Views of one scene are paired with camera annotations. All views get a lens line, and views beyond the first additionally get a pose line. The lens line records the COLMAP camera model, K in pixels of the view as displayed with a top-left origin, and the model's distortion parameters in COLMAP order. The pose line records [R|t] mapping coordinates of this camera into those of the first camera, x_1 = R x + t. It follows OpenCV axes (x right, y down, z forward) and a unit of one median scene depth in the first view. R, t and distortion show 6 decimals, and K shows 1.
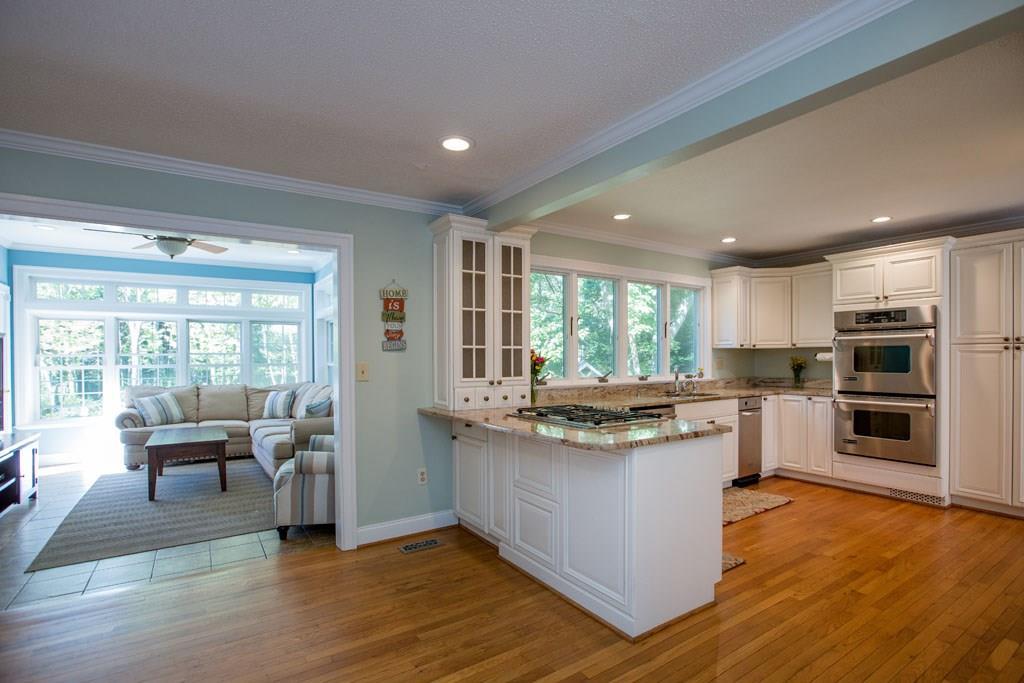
lens RADIAL K [[498.6, 0, 520.8], [0, 498.6, 360.6], [0, 0, 1]] dist [-0.006196, -0.000918]
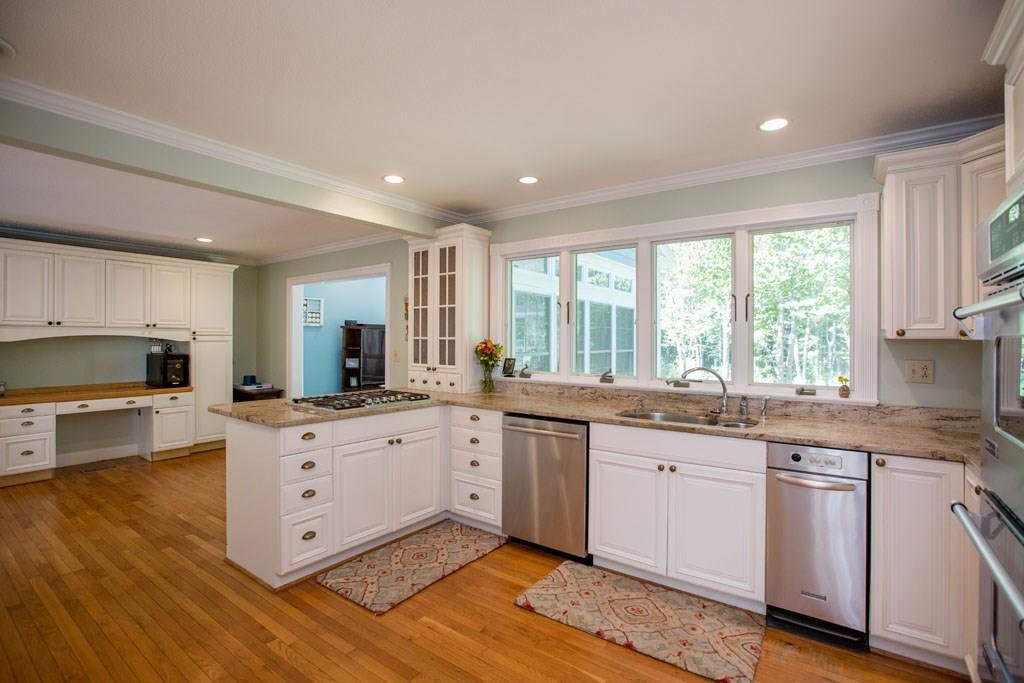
lens RADIAL K [[470.8, 0, 513.0], [0, 470.8, 337.8], [0, 0, 1]] dist [-0.014053, -0.000060]
pose [[0.341986, 0.004322, -0.939695, 1.071389], [-0.015240, 0.999883, -0.000947, -0.030870], [0.939582, 0.014645, 0.342012, 0.826364]]
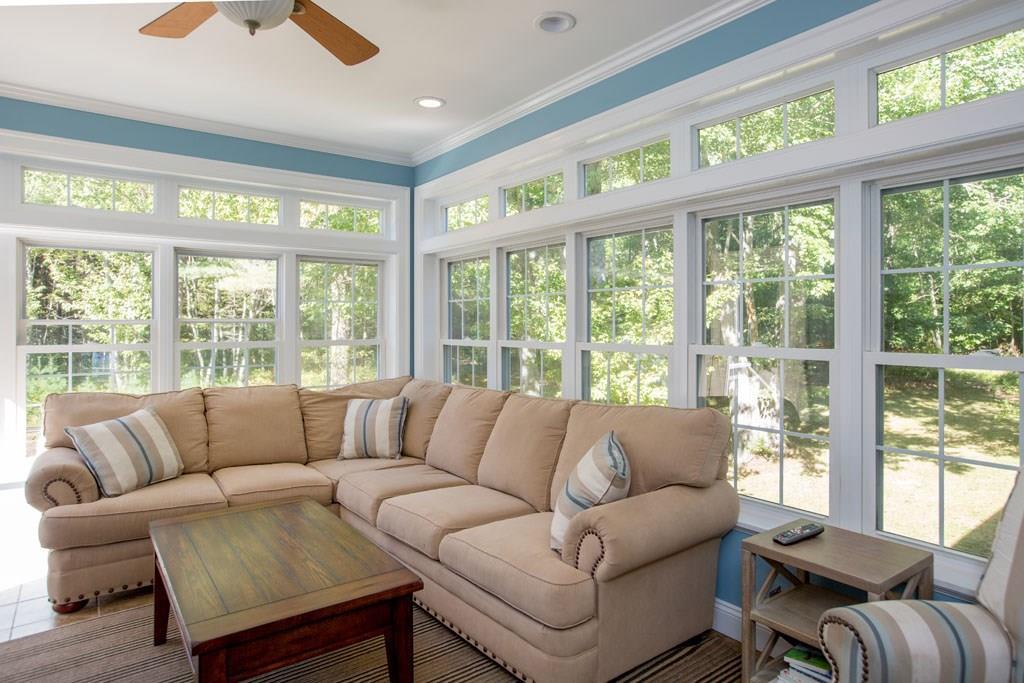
lens RADIAL K [[585.7, 0, 511.3], [0, 585.7, 331.8], [0, 0, 1]] dist [0.004294, 0.002570]
pose [[0.999190, -0.002598, 0.040154, -0.295432], [0.003014, 0.999943, -0.010286, 0.002173], [-0.040125, 0.010399, 0.999141, 0.339142]]
